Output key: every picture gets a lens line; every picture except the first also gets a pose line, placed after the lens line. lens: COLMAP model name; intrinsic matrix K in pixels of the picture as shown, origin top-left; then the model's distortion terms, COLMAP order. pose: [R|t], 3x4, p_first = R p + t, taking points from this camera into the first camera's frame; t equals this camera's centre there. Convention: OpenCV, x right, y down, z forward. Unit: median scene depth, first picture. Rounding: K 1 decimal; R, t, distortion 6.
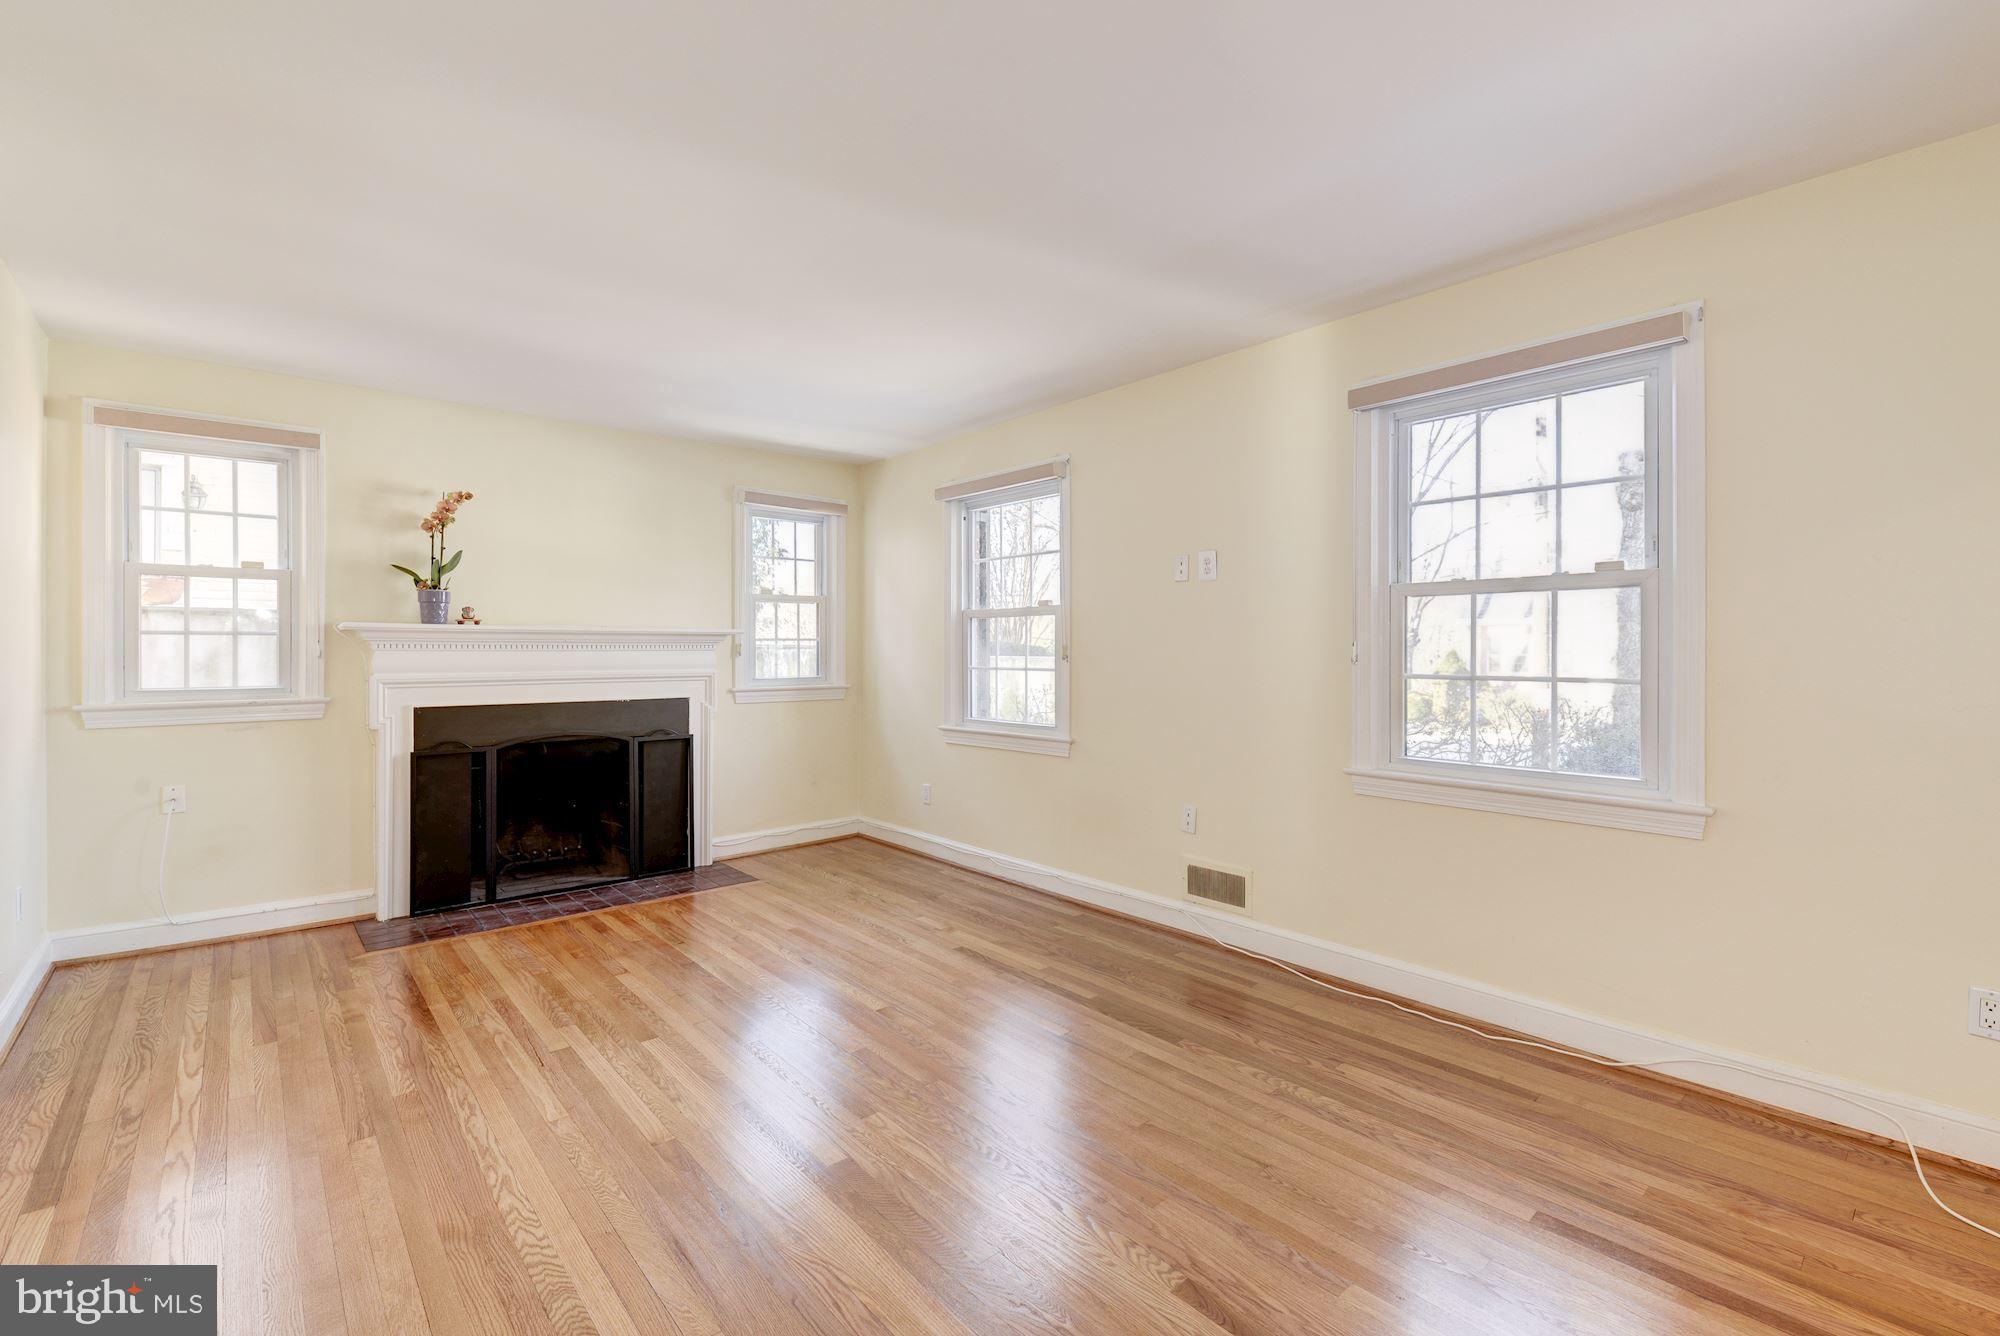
lens RADIAL K [[853.3, 0, 997.1], [0, 853.3, 660.5], [0, 0, 1]] dist [-0.001425, -0.000892]
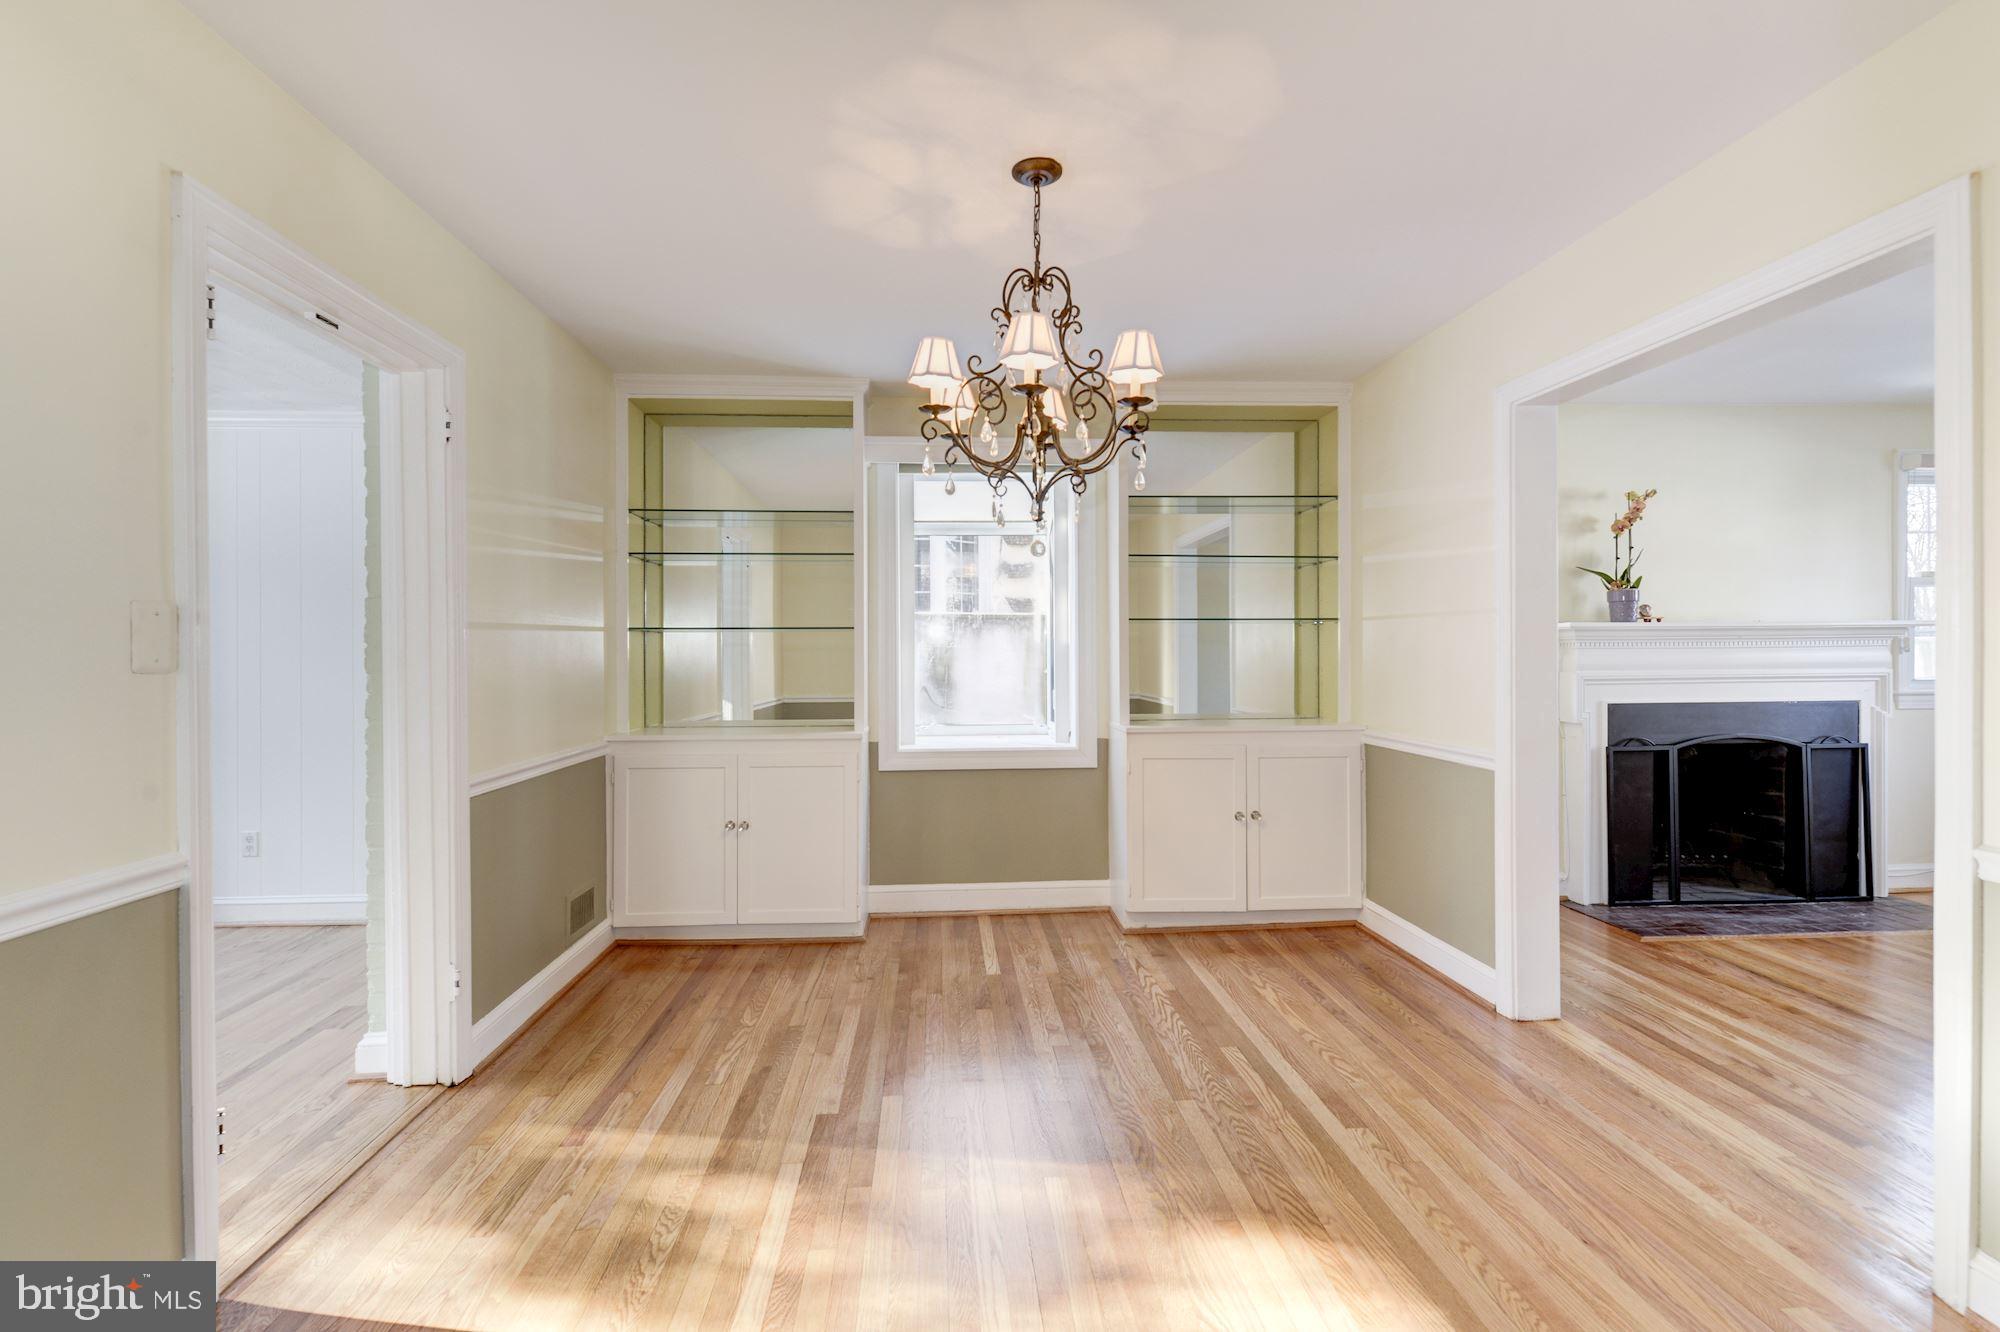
lens RADIAL K [[853.3, 0, 997.1], [0, 853.3, 658.5], [0, 0, 1]] dist [-0.001425, -0.000892]
pose [[0.789488, -0.002855, -0.613759, -0.611978], [-0.001111, 0.999981, -0.006080, 0.008096], [0.613764, 0.005482, 0.789470, -0.260184]]
